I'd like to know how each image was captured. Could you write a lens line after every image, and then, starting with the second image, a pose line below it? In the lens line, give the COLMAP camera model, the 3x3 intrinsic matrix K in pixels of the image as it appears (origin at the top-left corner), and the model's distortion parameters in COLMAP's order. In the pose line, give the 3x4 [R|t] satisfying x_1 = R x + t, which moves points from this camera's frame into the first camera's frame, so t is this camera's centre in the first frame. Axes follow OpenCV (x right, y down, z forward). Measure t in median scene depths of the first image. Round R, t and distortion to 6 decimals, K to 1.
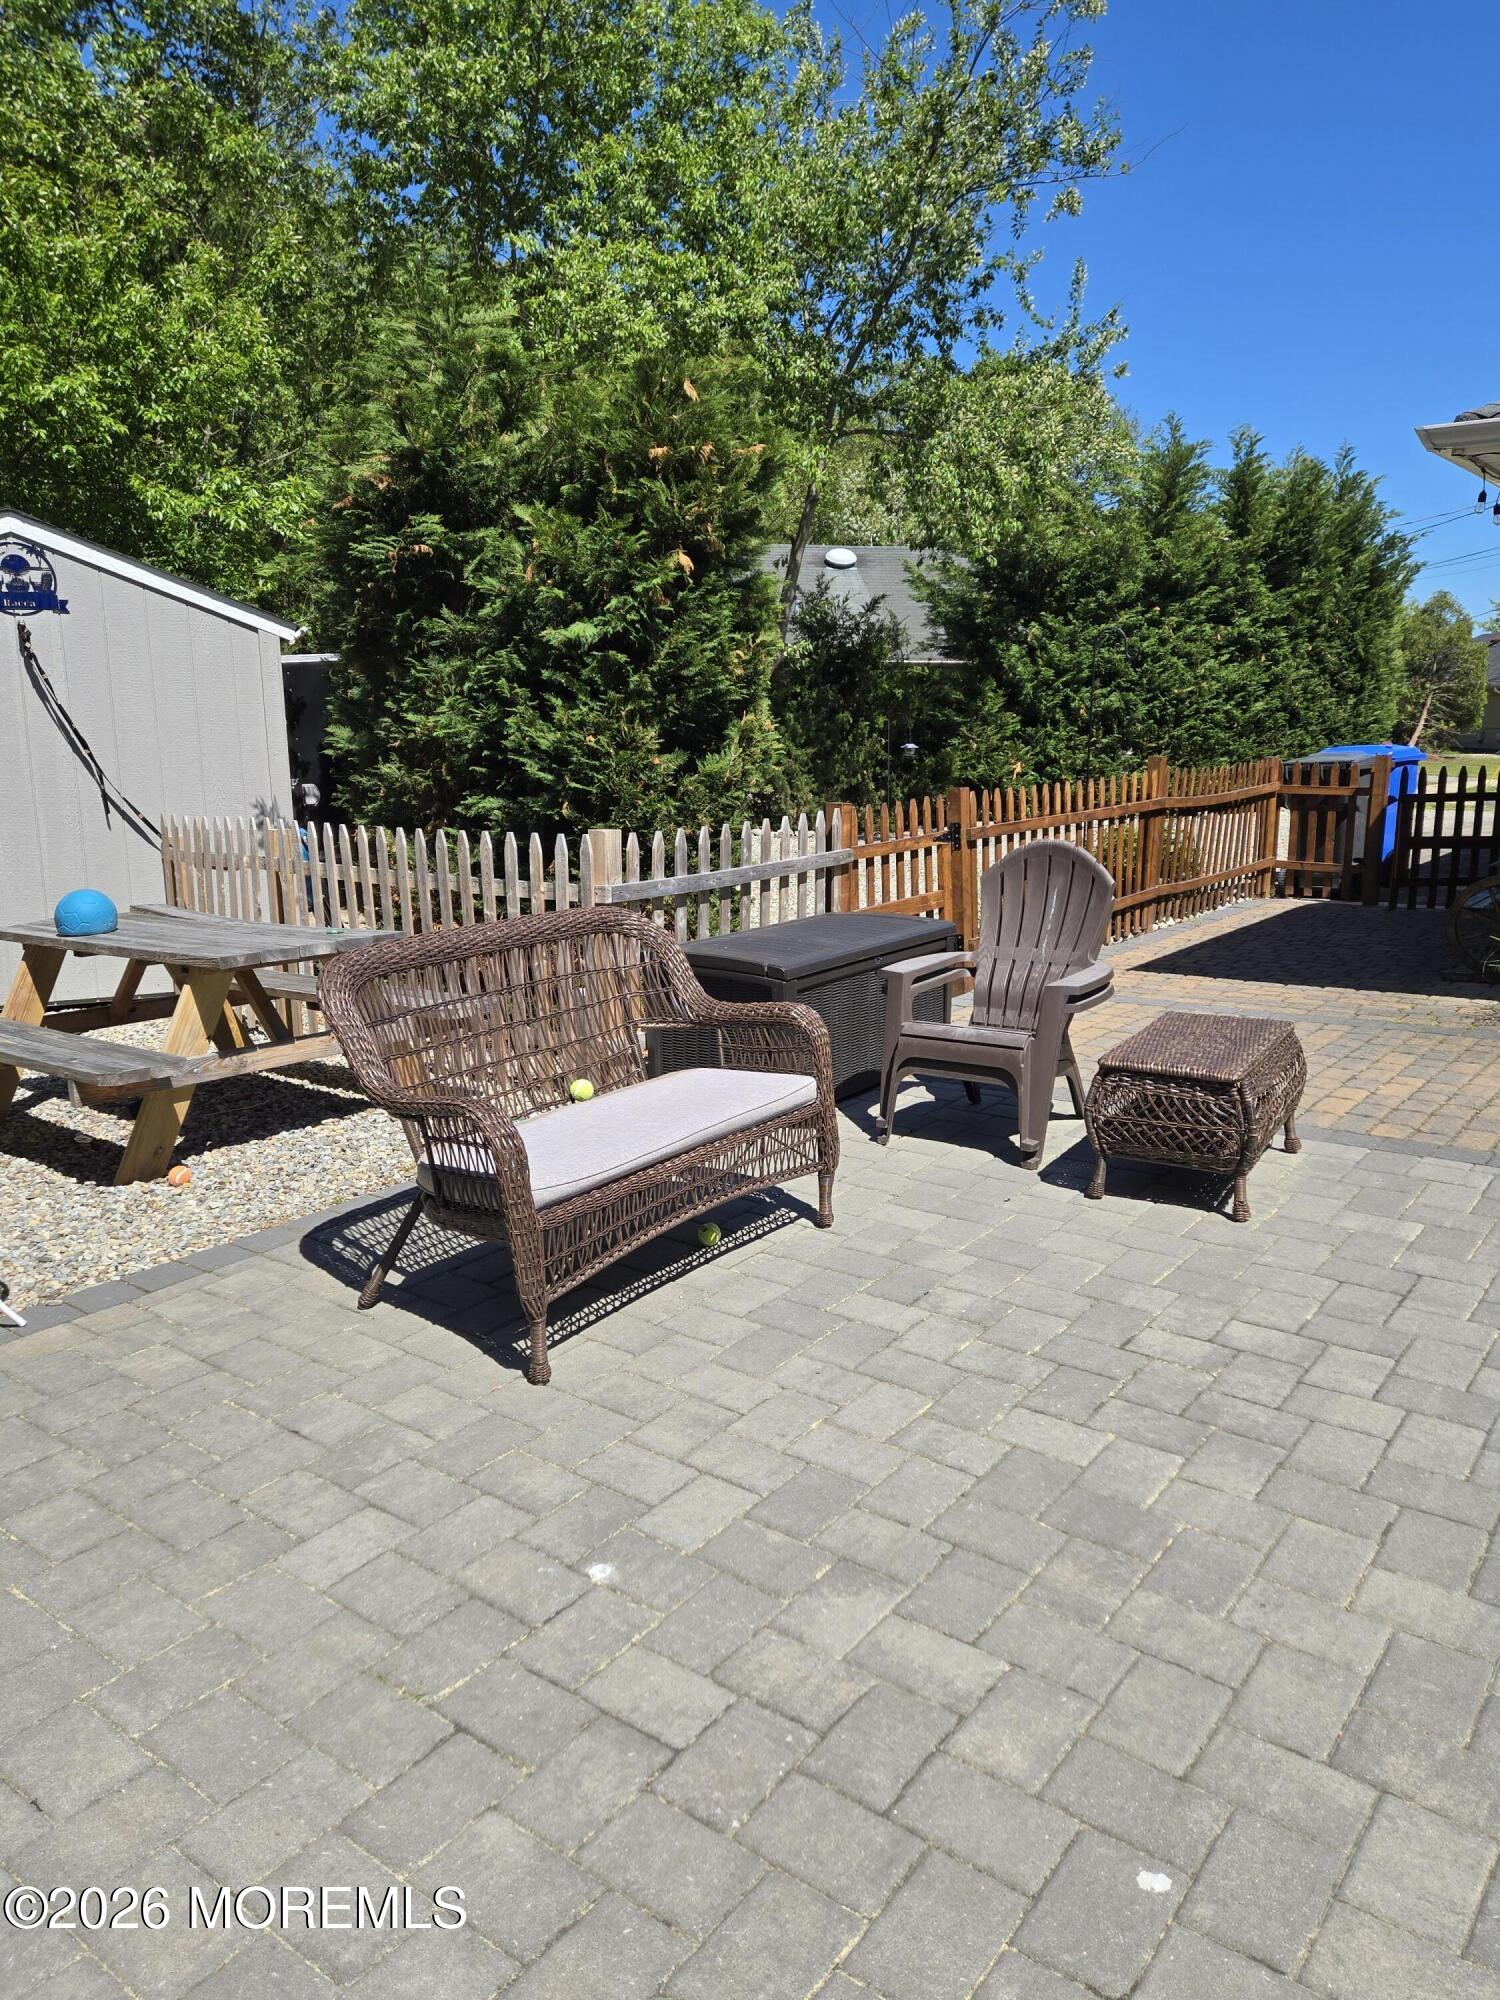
lens RADIAL K [[1402.5, 0, 758.3], [0, 1402.5, 1027.2], [0, 0, 1]] dist [0.104831, -0.130747]
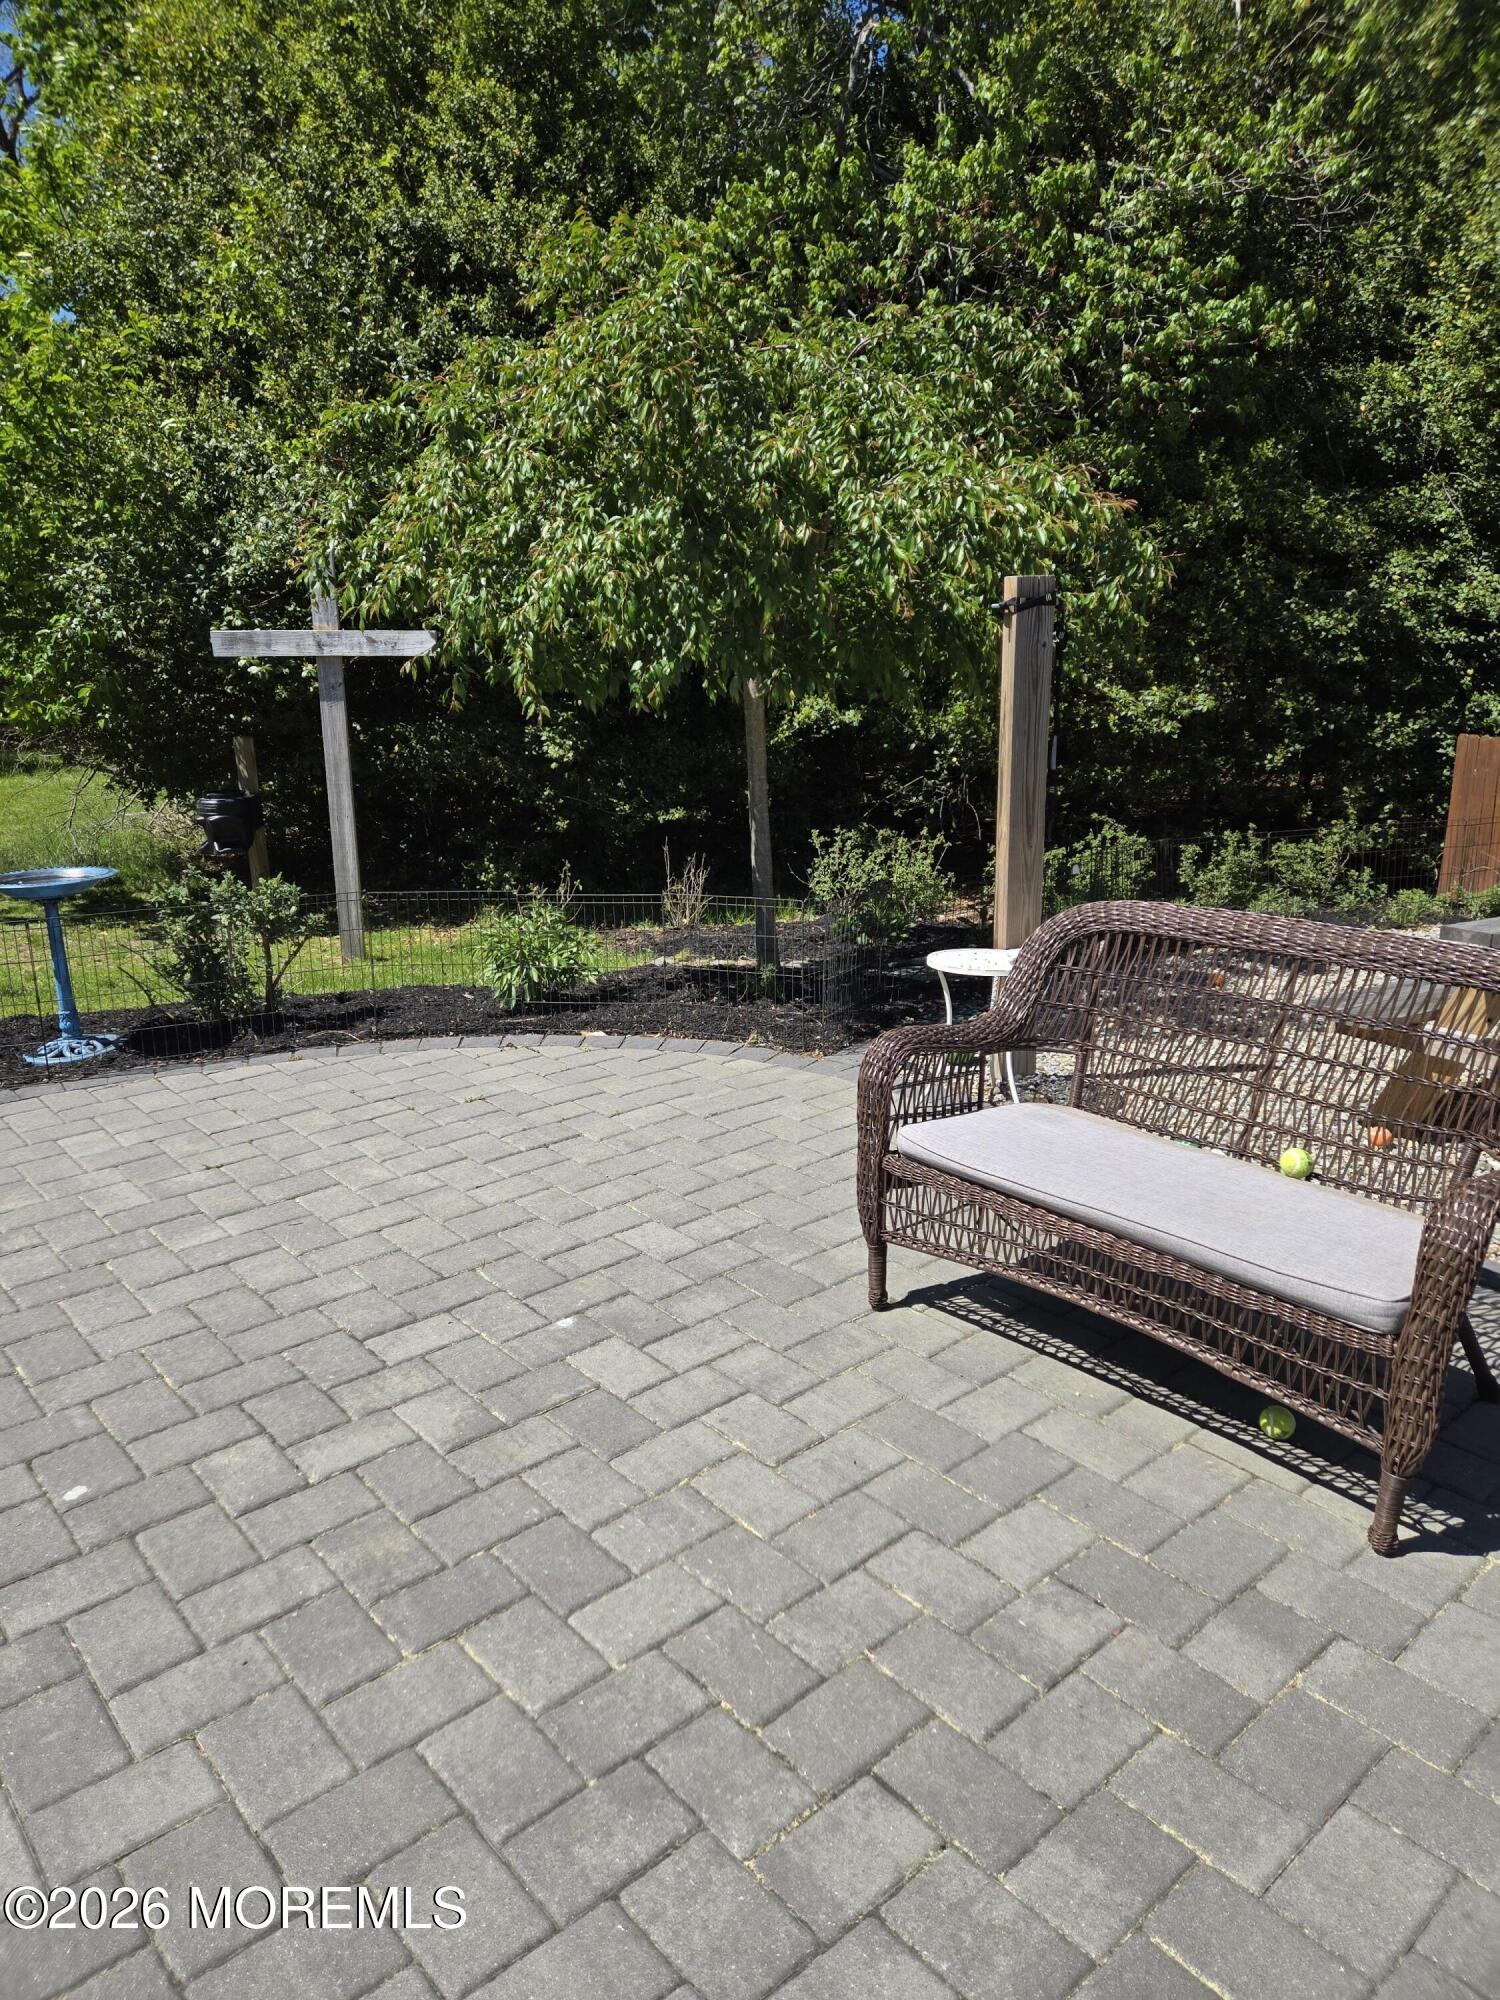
lens RADIAL K [[1315.2, 0, 740.5], [0, 1315.2, 973.9], [0, 0, 1]] dist [0.091048, -0.100853]
pose [[-0.209770, 0.243466, -0.946953, 0.820749], [-0.206738, 0.935560, 0.286334, -0.269535], [0.955644, 0.255836, -0.145919, 1.082363]]
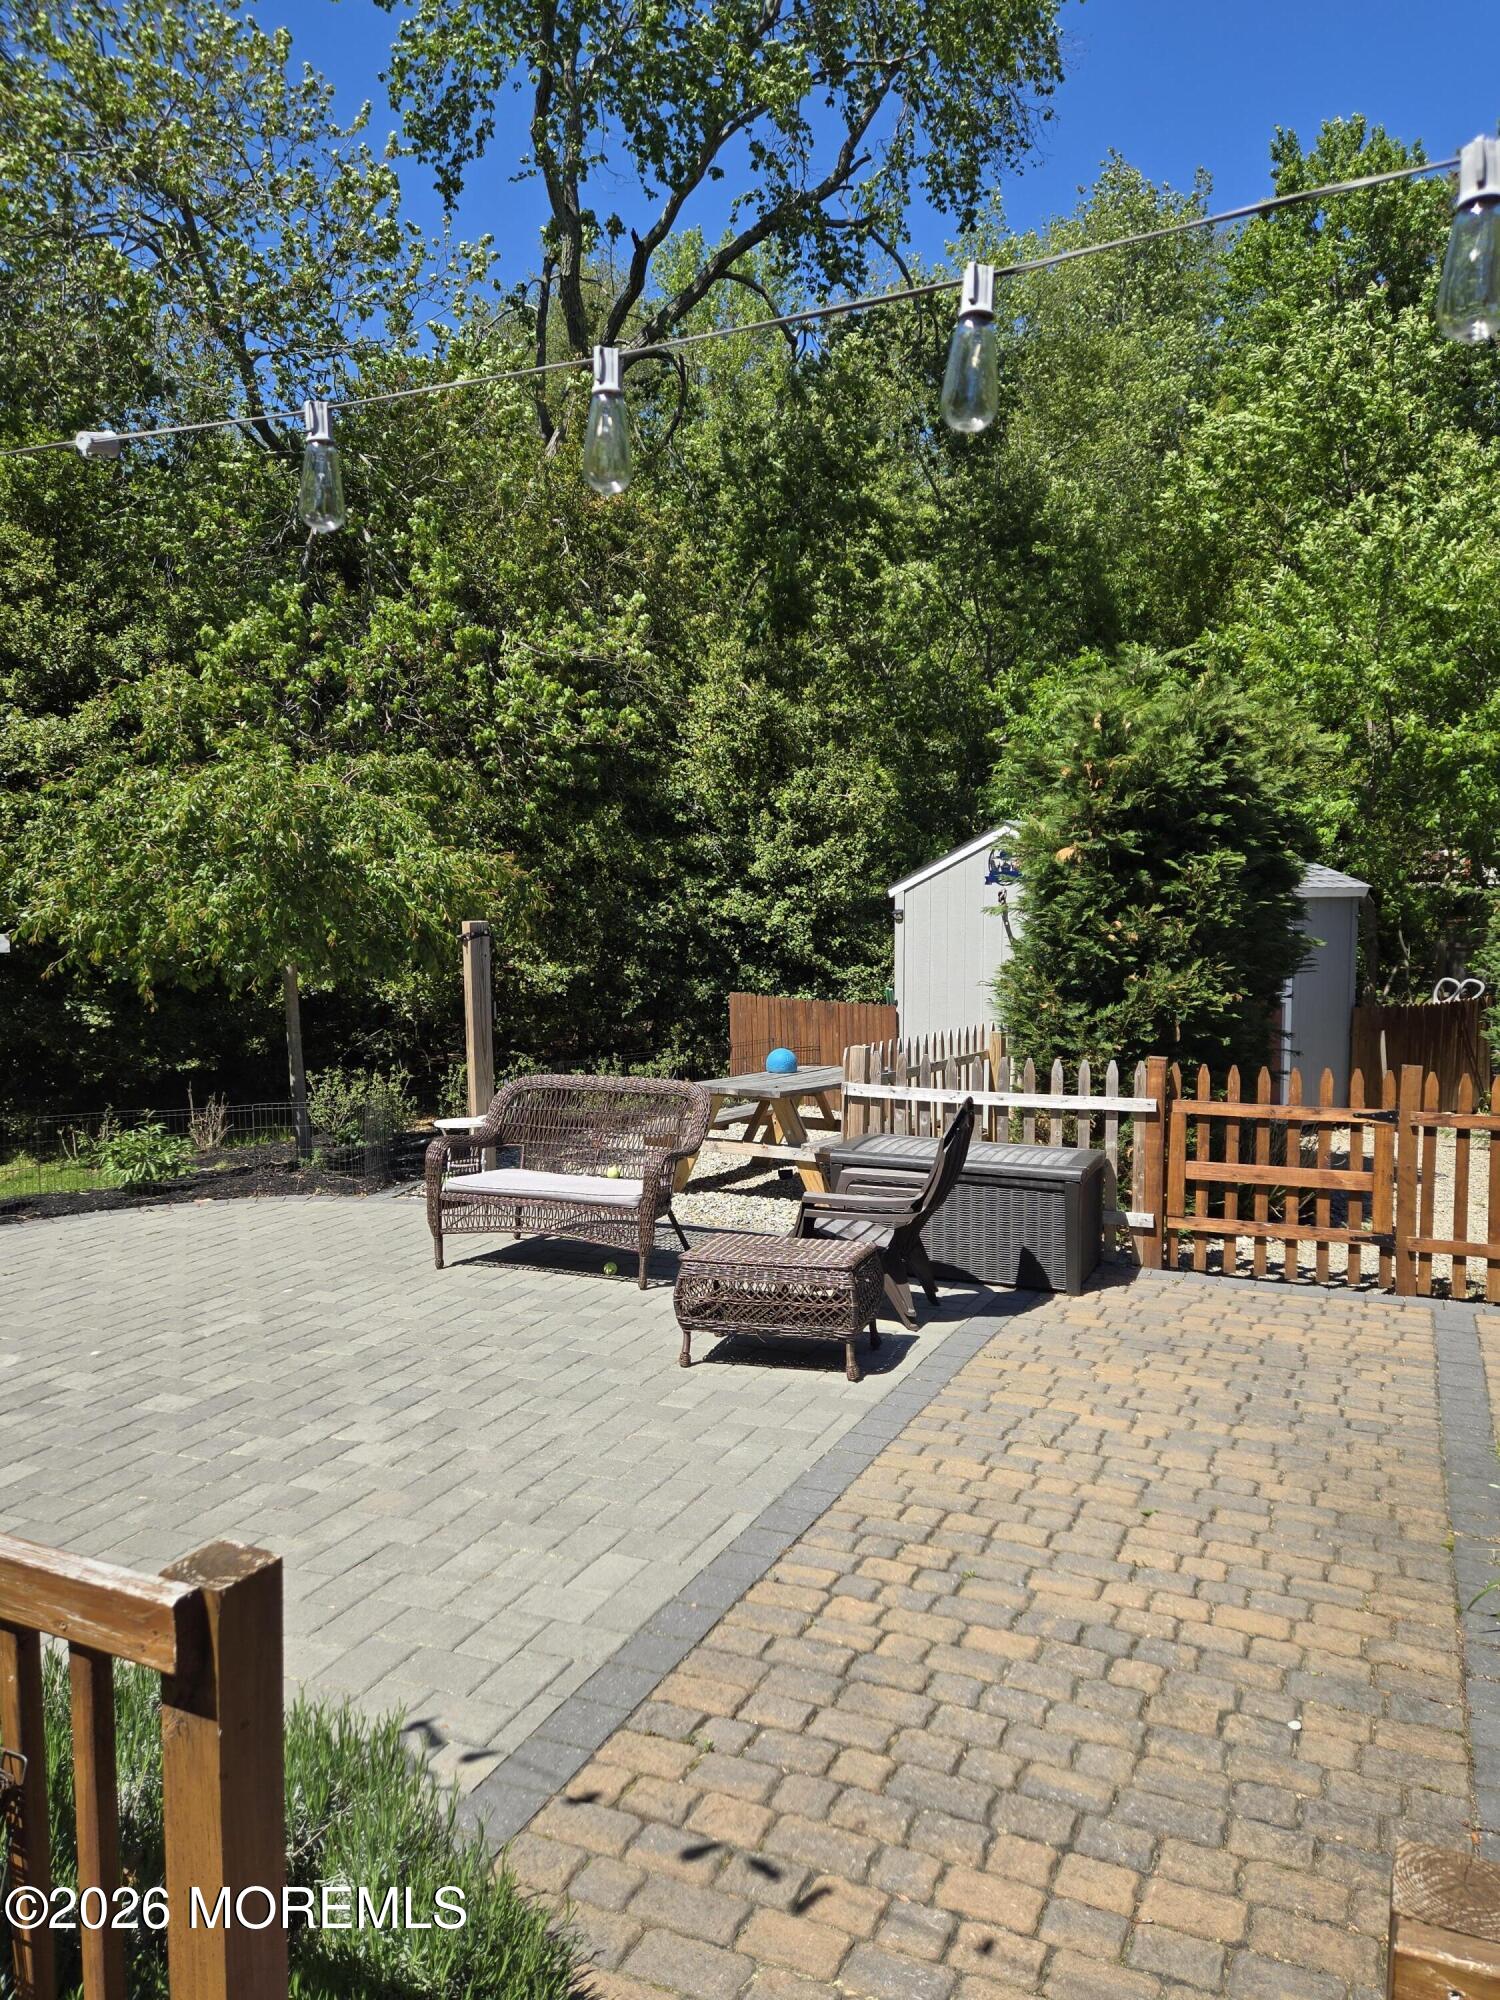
lens RADIAL K [[1402.5, 0, 758.3], [0, 1402.5, 1027.2], [0, 0, 1]] dist [0.104831, -0.130747]
pose [[0.230163, 0.096393, -0.968366, 2.327687], [-0.211689, 0.976213, 0.046860, -0.373272], [0.949849, 0.194208, 0.245093, 0.942925]]
